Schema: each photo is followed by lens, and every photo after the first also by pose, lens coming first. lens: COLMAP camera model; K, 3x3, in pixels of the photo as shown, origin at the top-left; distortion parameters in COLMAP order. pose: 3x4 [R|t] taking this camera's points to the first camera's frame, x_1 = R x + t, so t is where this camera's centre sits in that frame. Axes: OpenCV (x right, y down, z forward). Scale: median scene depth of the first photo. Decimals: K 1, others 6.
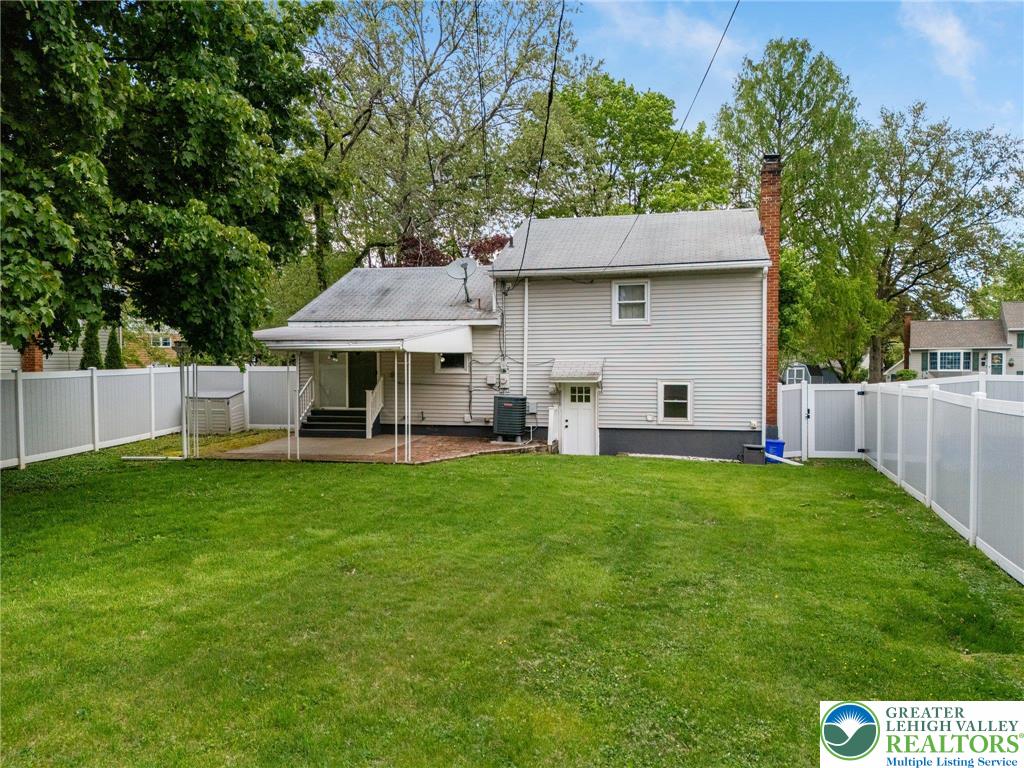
lens RADIAL K [[768.4, 0, 521.1], [0, 768.4, 381.6], [0, 0, 1]] dist [0.060115, -0.060226]
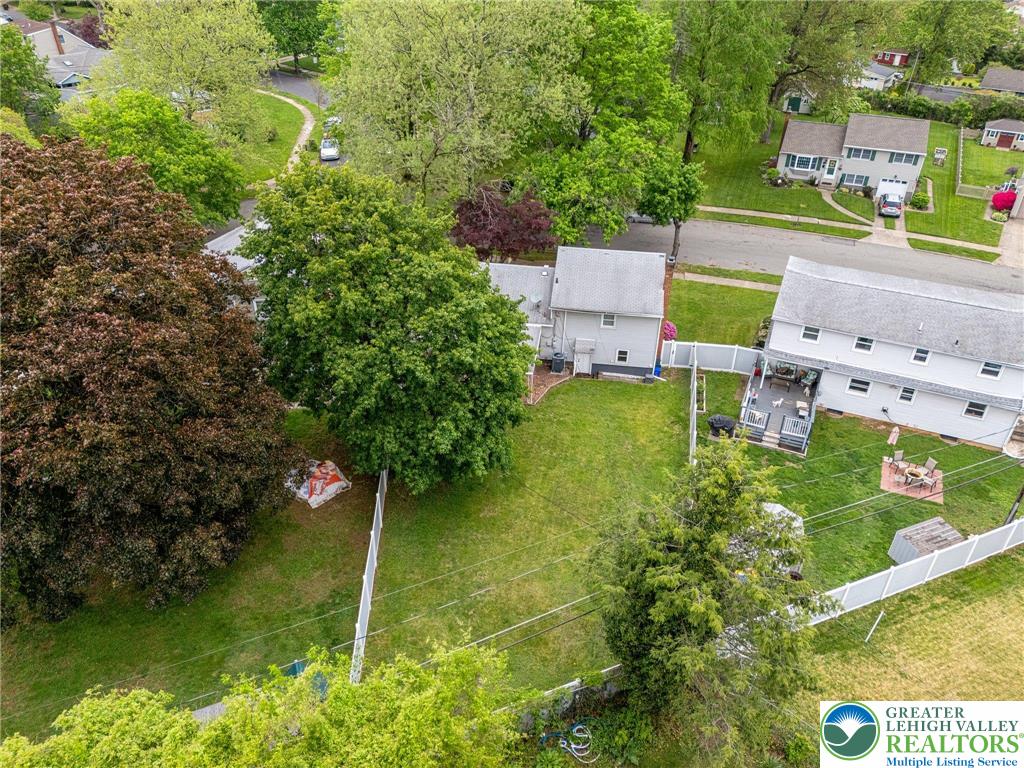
lens RADIAL K [[768.4, 0, 508.4], [0, 768.4, 392.8], [0, 0, 1]] dist [0.060115, -0.060226]
pose [[0.996344, -0.037306, 0.076862, -0.370090], [-0.009369, 0.846500, 0.532306, -1.196153], [-0.084922, -0.531080, 0.843056, -1.165467]]
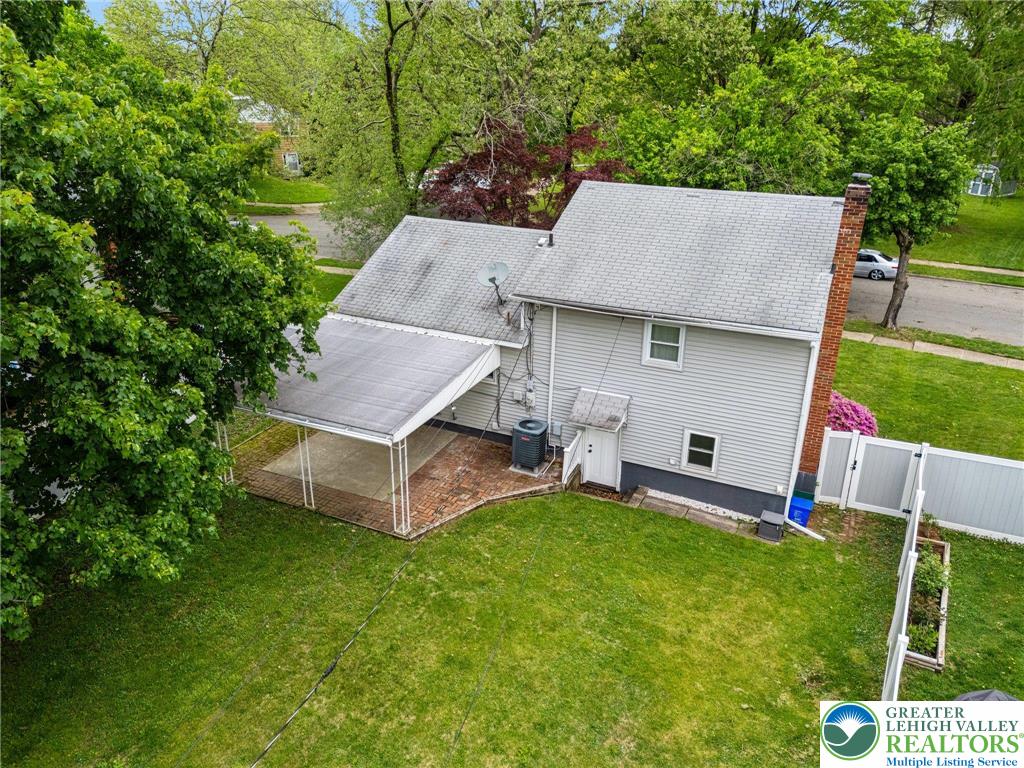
lens RADIAL K [[768.4, 0, 515.4], [0, 768.4, 378.5], [0, 0, 1]] dist [0.060115, -0.060226]
pose [[0.977836, 0.091366, -0.188386, 0.142790], [-0.020232, 0.936786, 0.349319, -0.370965], [0.208394, -0.337765, 0.917871, 0.106991]]
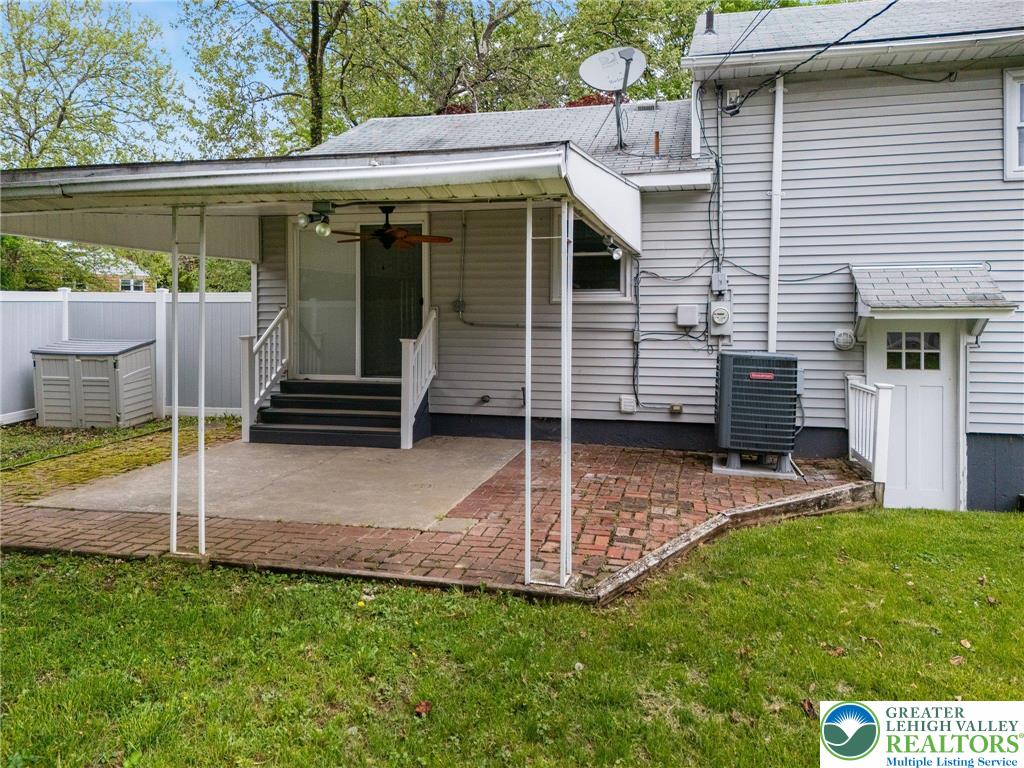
lens RADIAL K [[768.4, 0, 502.8], [0, 768.4, 333.6], [0, 0, 1]] dist [0.060115, -0.060226]
pose [[0.999460, 0.005034, -0.032486, -0.130630], [-0.005274, 0.999959, -0.007306, 0.011450], [0.032448, 0.007473, 0.999445, 0.570337]]
